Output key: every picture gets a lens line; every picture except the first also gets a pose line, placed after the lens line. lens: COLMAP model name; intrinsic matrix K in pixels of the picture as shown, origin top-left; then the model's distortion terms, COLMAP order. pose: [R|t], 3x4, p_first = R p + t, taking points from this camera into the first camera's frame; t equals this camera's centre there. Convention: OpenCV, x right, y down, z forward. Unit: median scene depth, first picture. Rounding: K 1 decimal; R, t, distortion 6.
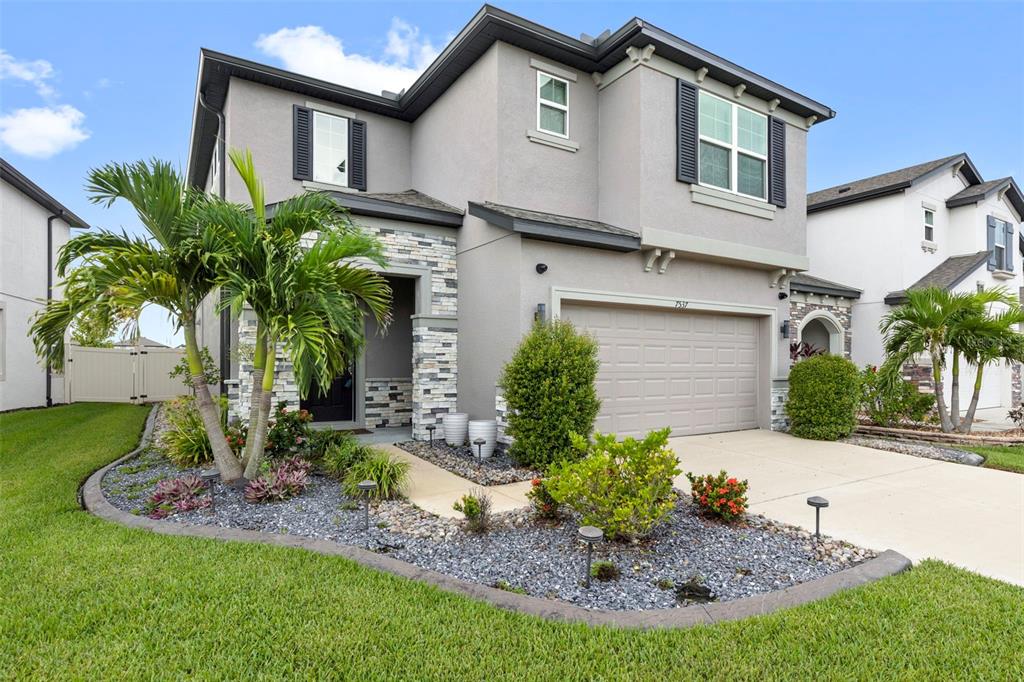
lens RADIAL K [[561.0, 0, 546.0], [0, 561.0, 367.6], [0, 0, 1]] dist [0.003807, 0.000342]
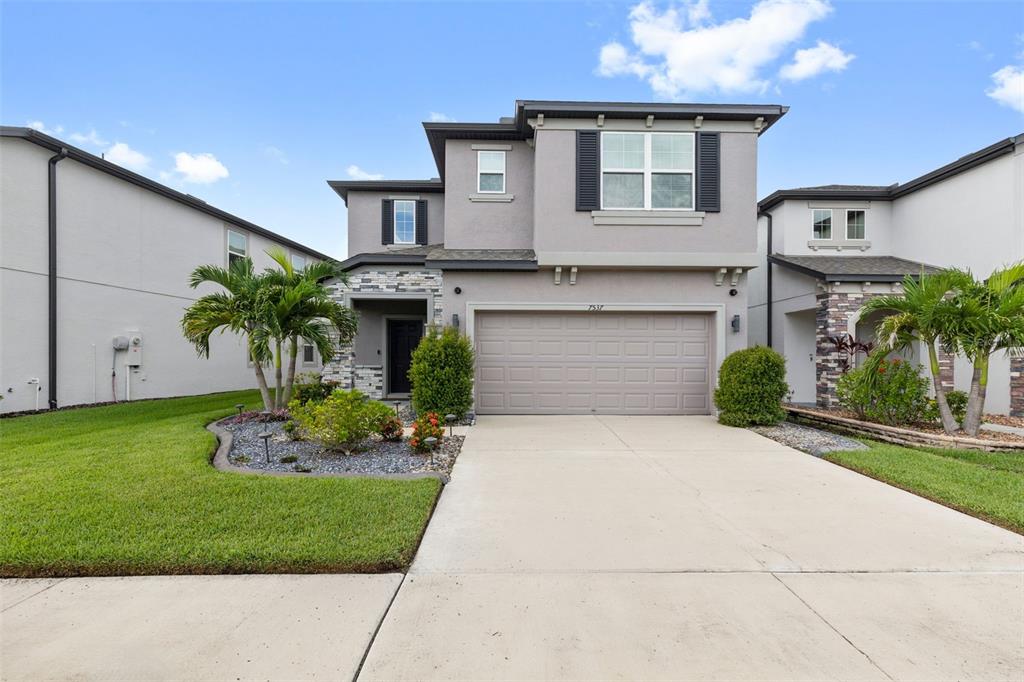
lens RADIAL K [[445.6, 0, 458.0], [0, 445.6, 366.1], [0, 0, 1]] dist [0.000186, -0.000239]
pose [[0.850036, 0.010205, -0.526626, 0.508457], [-0.006293, 0.999938, 0.009220, 0.009704], [0.526687, -0.004523, 0.850047, 0.001796]]
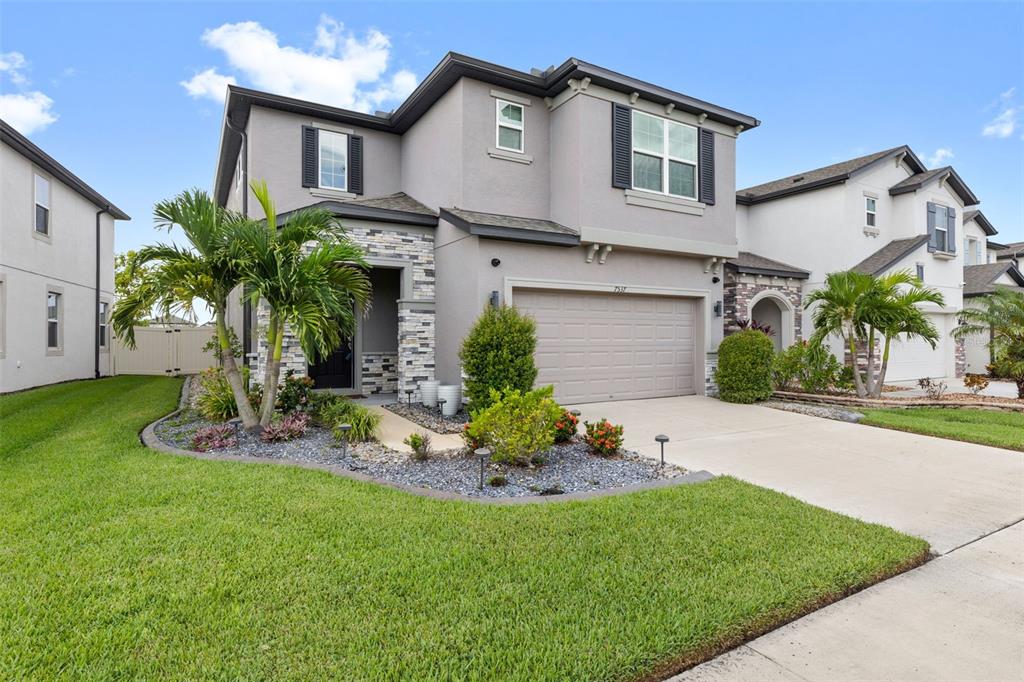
lens RADIAL K [[532.4, 0, 519.2], [0, 532.4, 339.7], [0, 0, 1]] dist [0.003814, -0.000975]
pose [[0.998820, -0.003625, -0.048438, 0.082437], [0.003349, 0.999978, -0.005786, 0.000463], [0.048458, 0.005617, 0.998809, -0.139429]]
